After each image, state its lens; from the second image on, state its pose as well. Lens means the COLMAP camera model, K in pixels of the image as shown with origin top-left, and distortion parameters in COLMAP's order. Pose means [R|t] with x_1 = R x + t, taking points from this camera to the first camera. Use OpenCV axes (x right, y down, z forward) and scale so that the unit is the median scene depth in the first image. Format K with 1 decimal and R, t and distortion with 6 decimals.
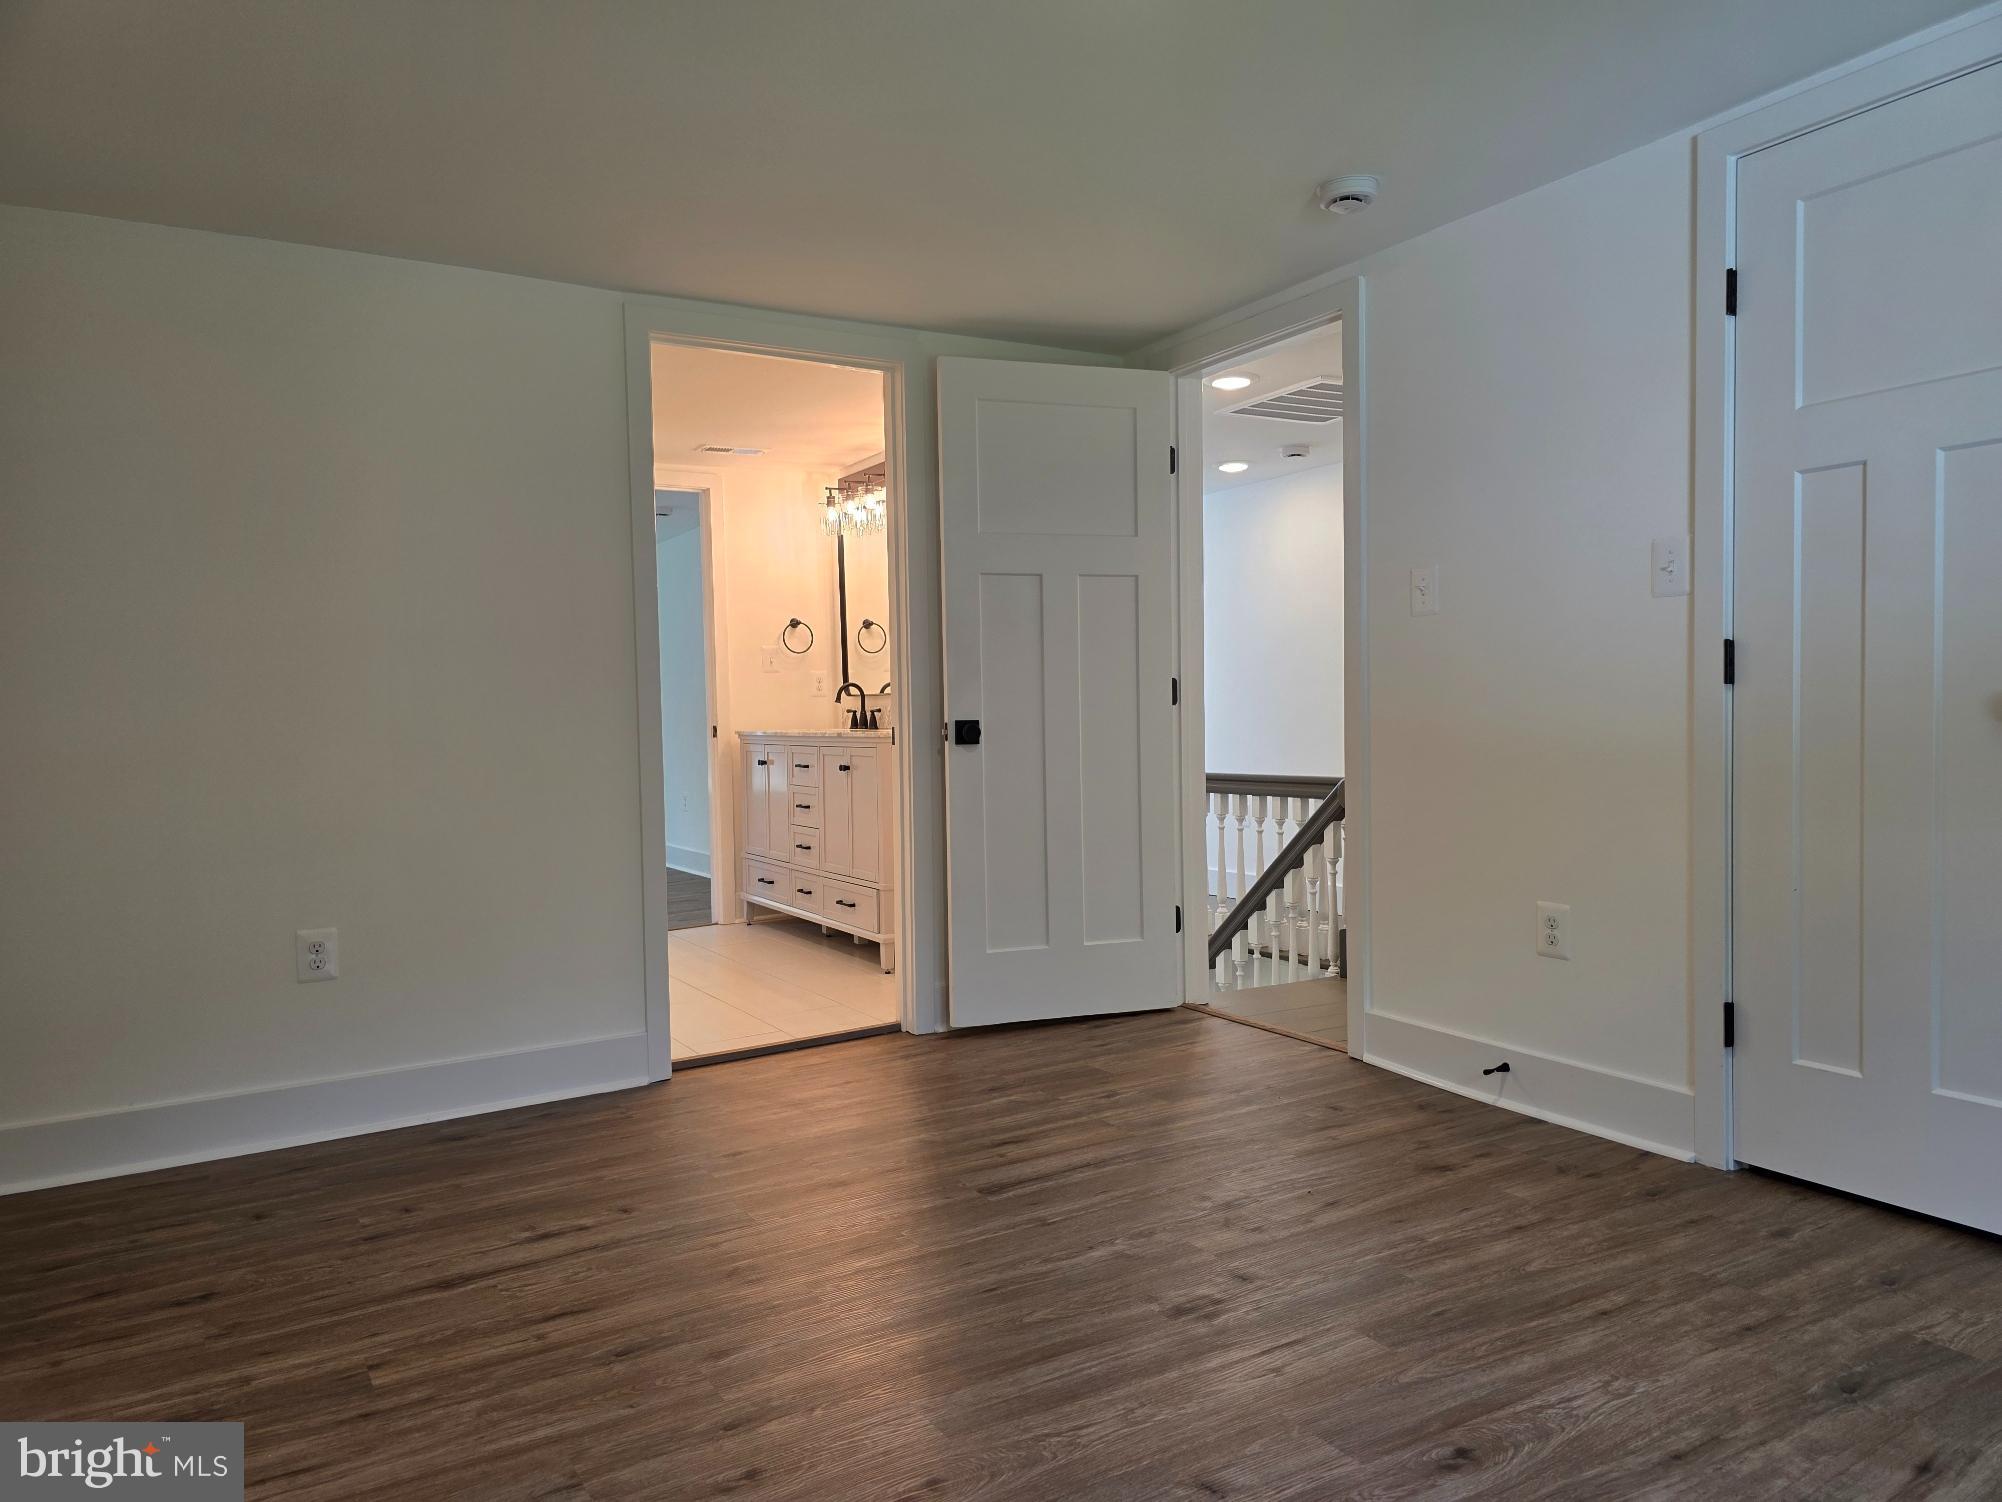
lens RADIAL K [[1358.1, 0, 998.9], [0, 1358.1, 748.8], [0, 0, 1]] dist [0.044621, -0.039003]
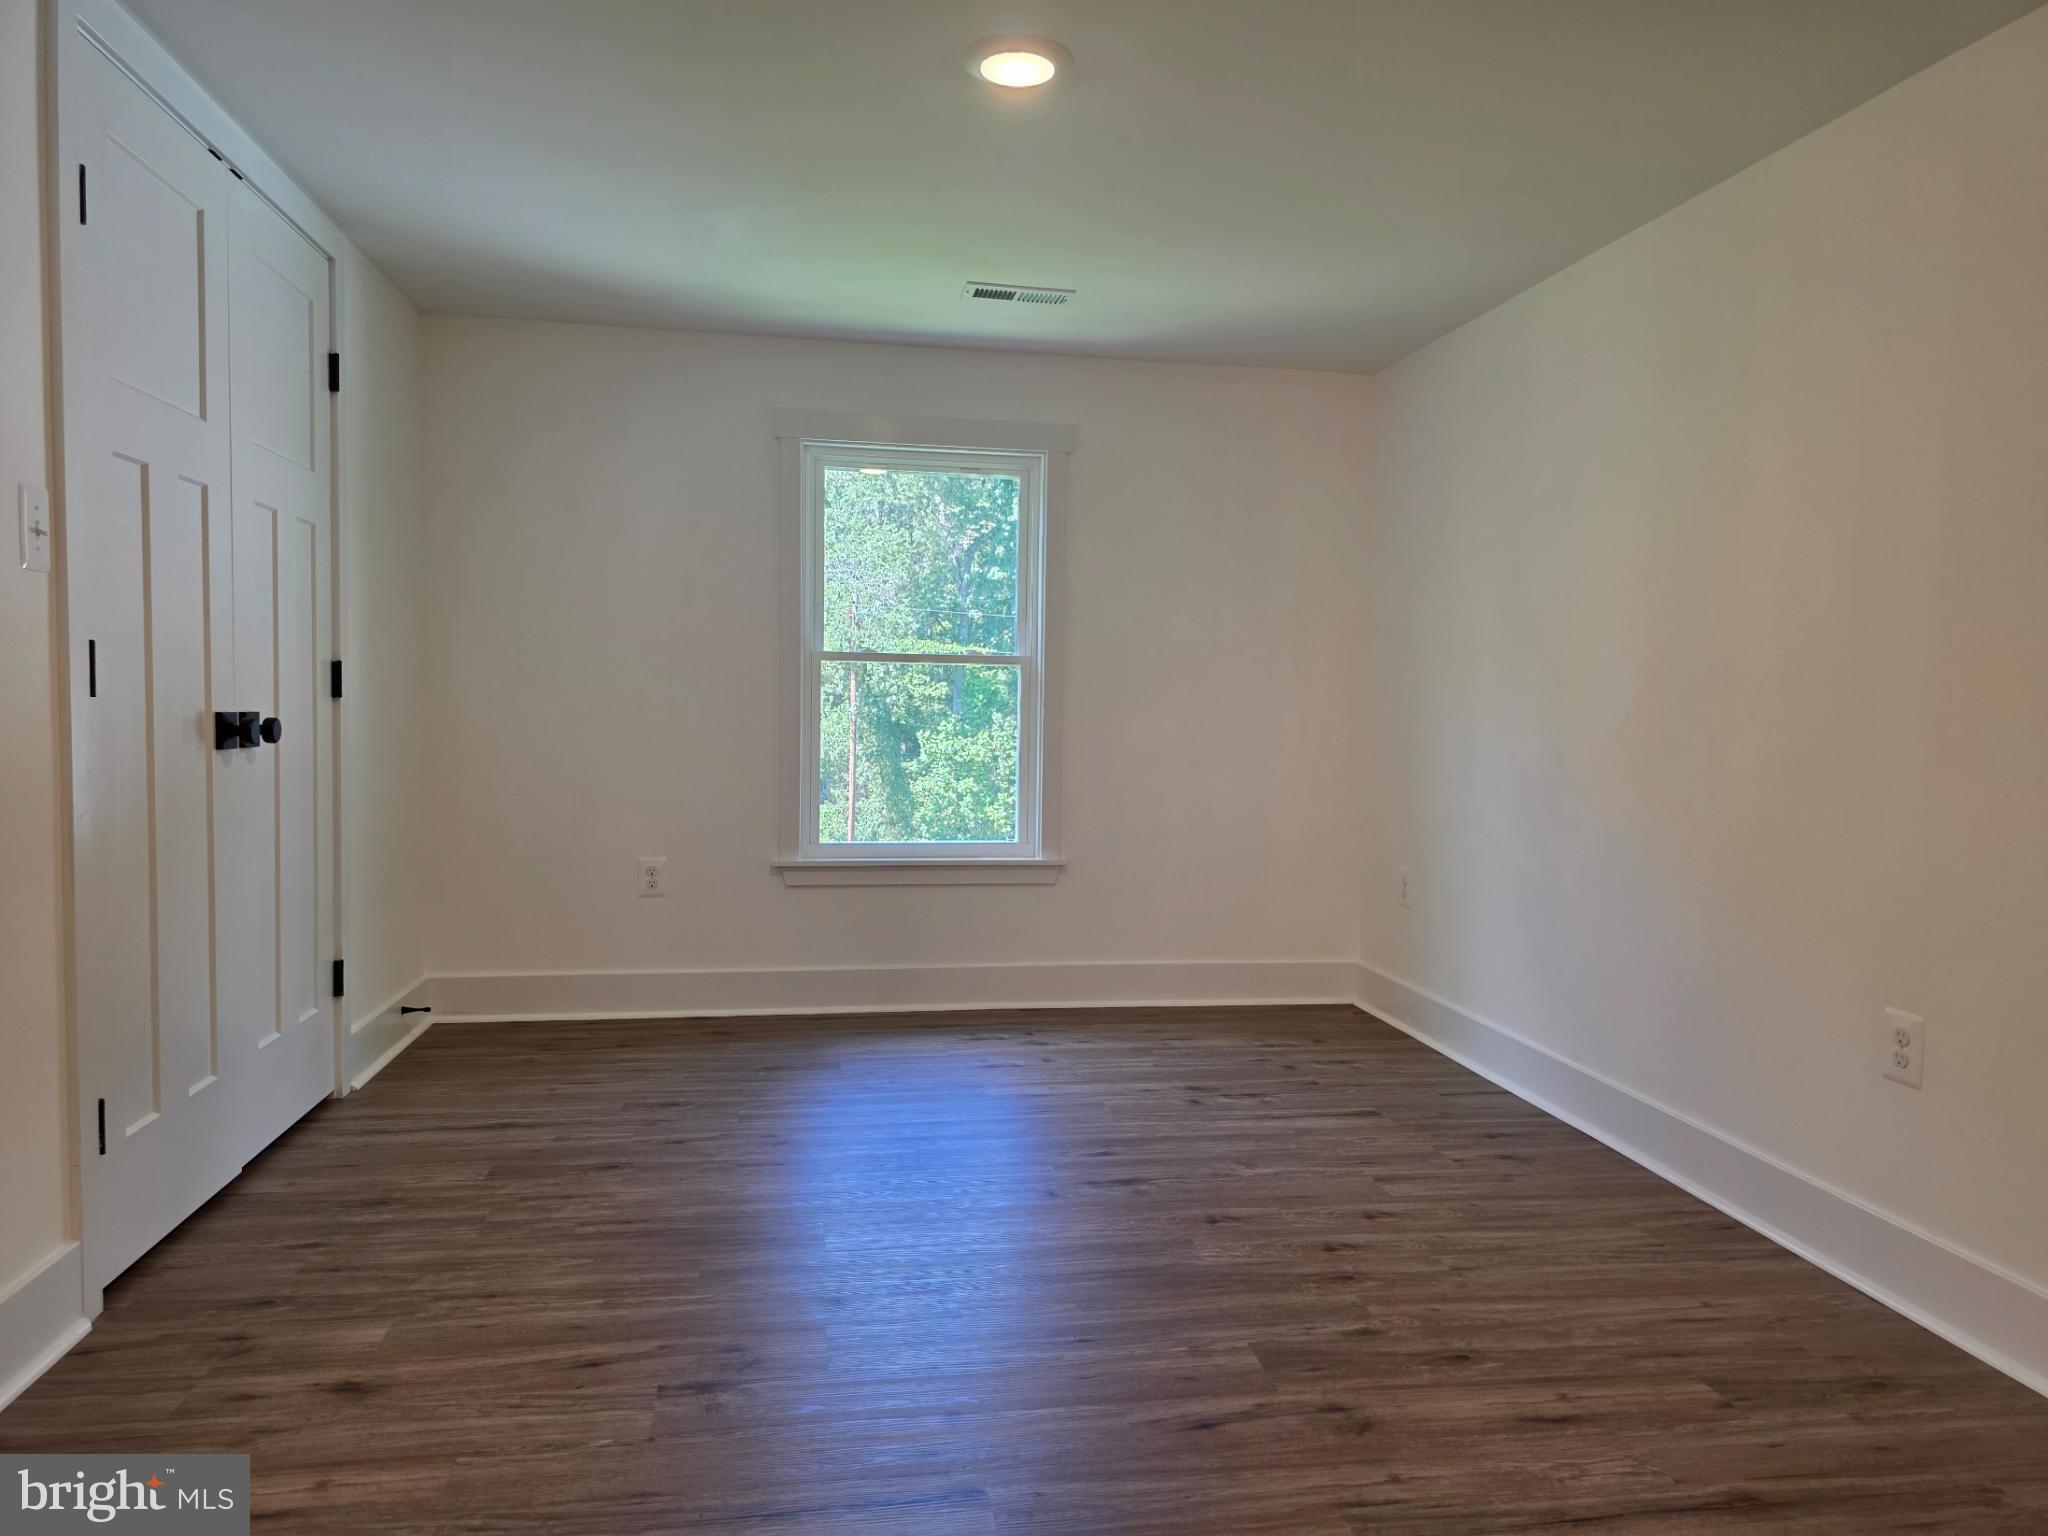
lens RADIAL K [[1389.3, 0, 1022.8], [0, 1389.3, 761.9], [0, 0, 1]] dist [0.044621, -0.039003]
pose [[-0.930068, -0.013500, 0.367139, -0.321727], [0.010047, 0.998016, 0.062151, -0.067461], [-0.367250, 0.061493, -0.928087, 1.913093]]
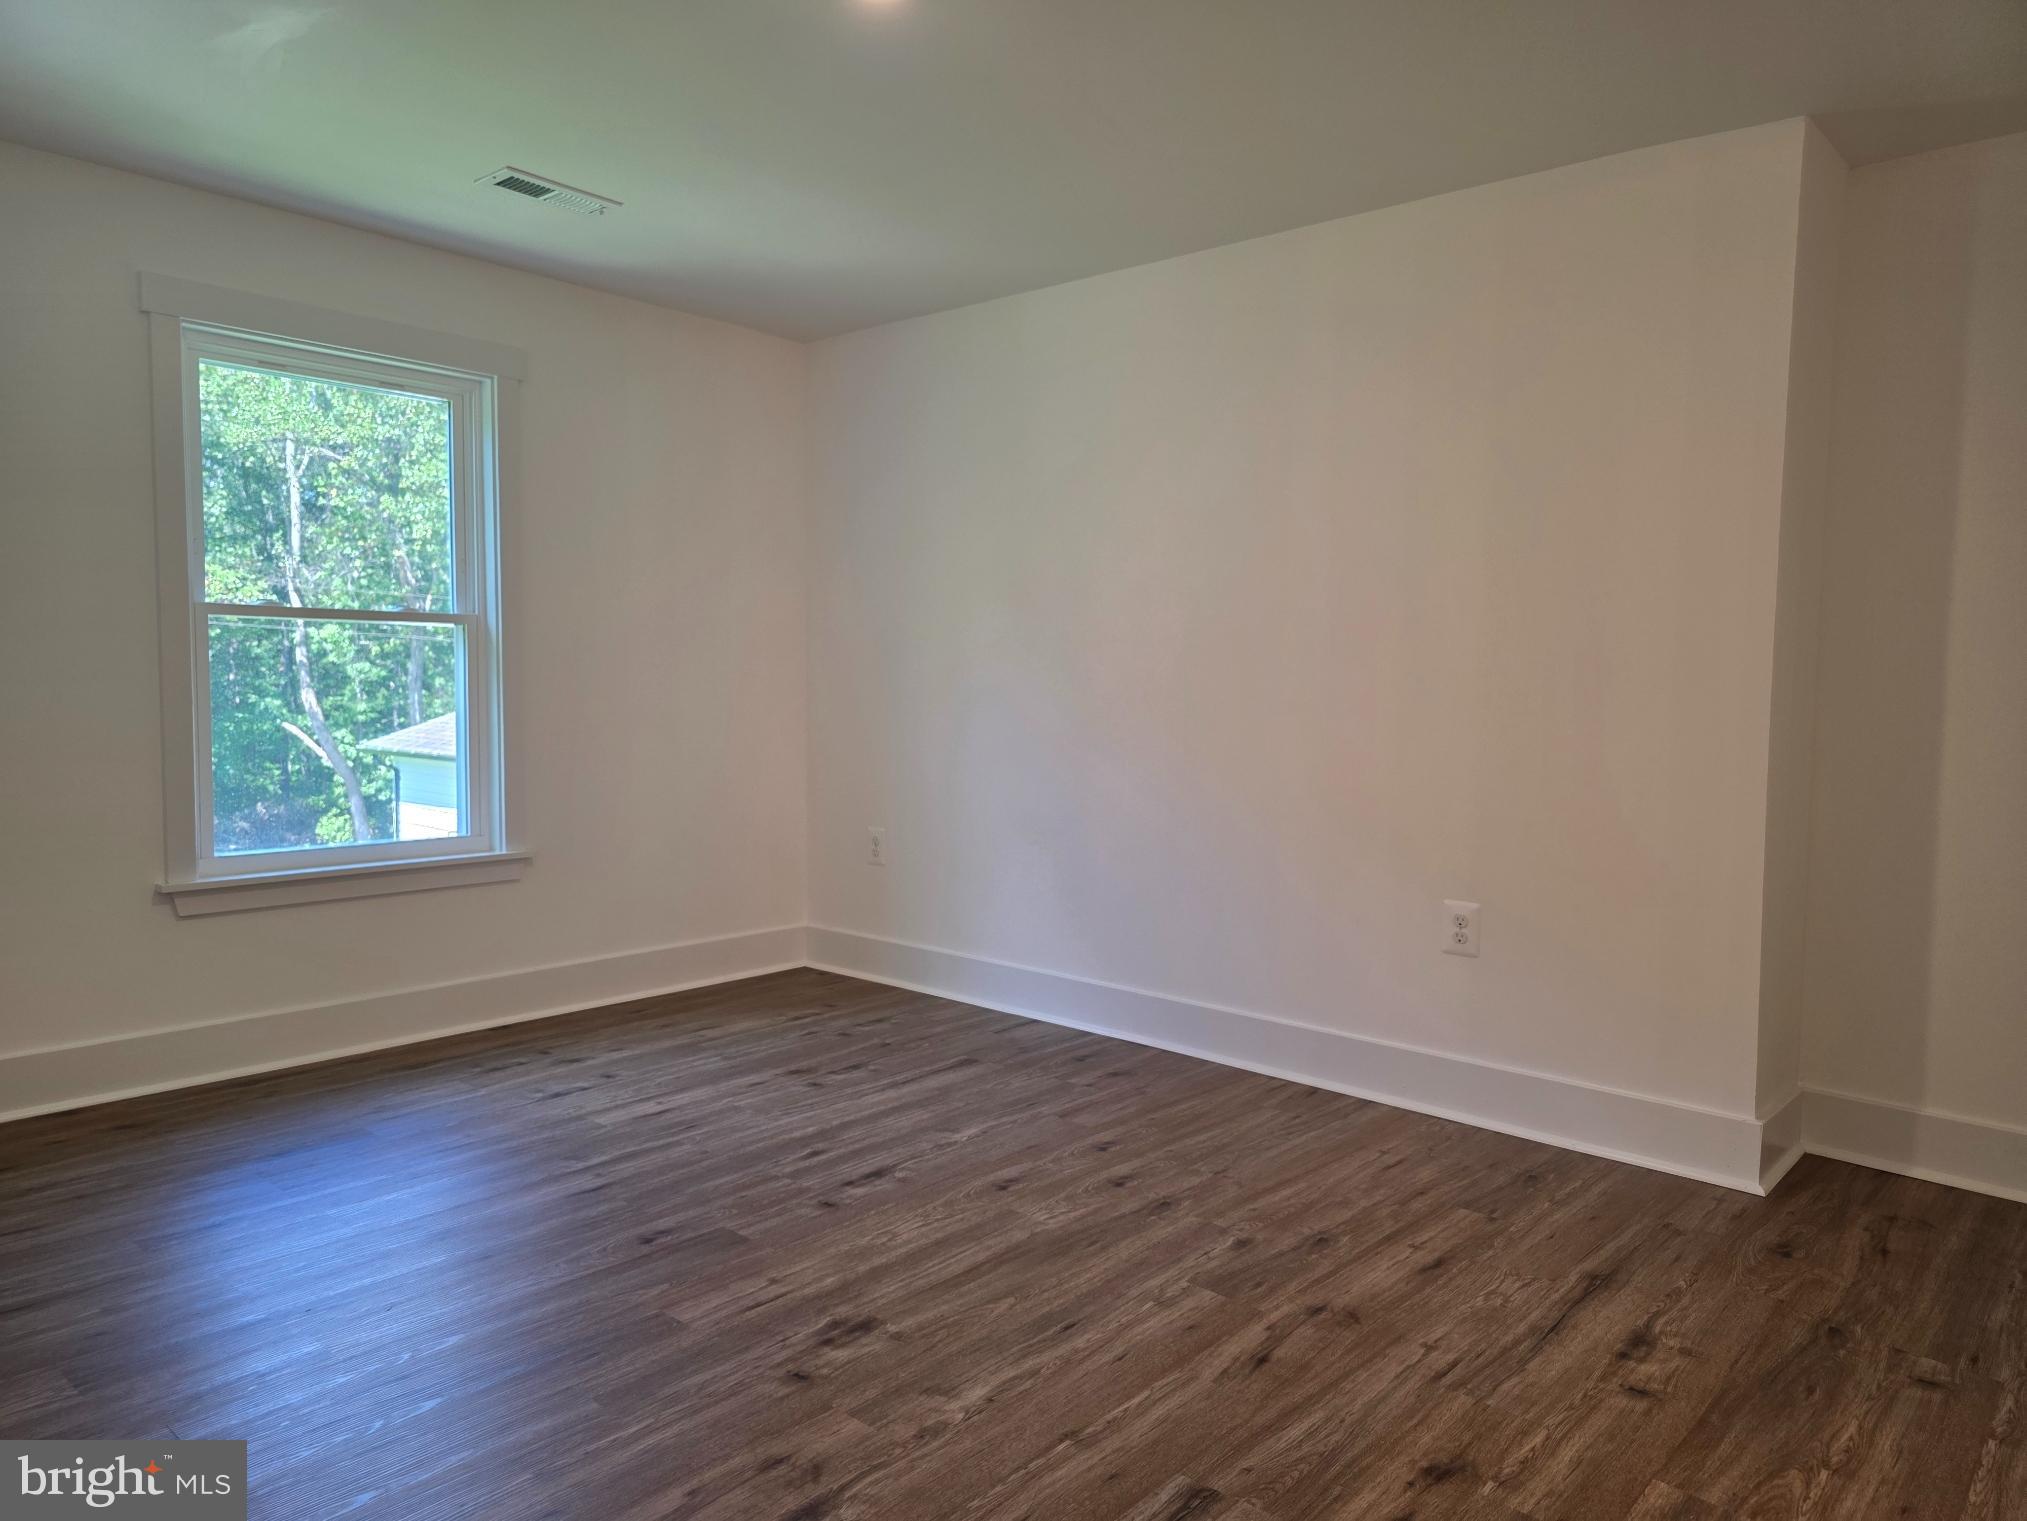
lens RADIAL K [[1375.0, 0, 1006.7], [0, 1375.0, 768.5], [0, 0, 1]] dist [0.044621, -0.039003]
pose [[-0.954353, 0.028029, -0.297364, 0.308030], [-0.001522, 0.995118, 0.098684, -0.077704], [0.298678, 0.094631, -0.949651, 1.867521]]
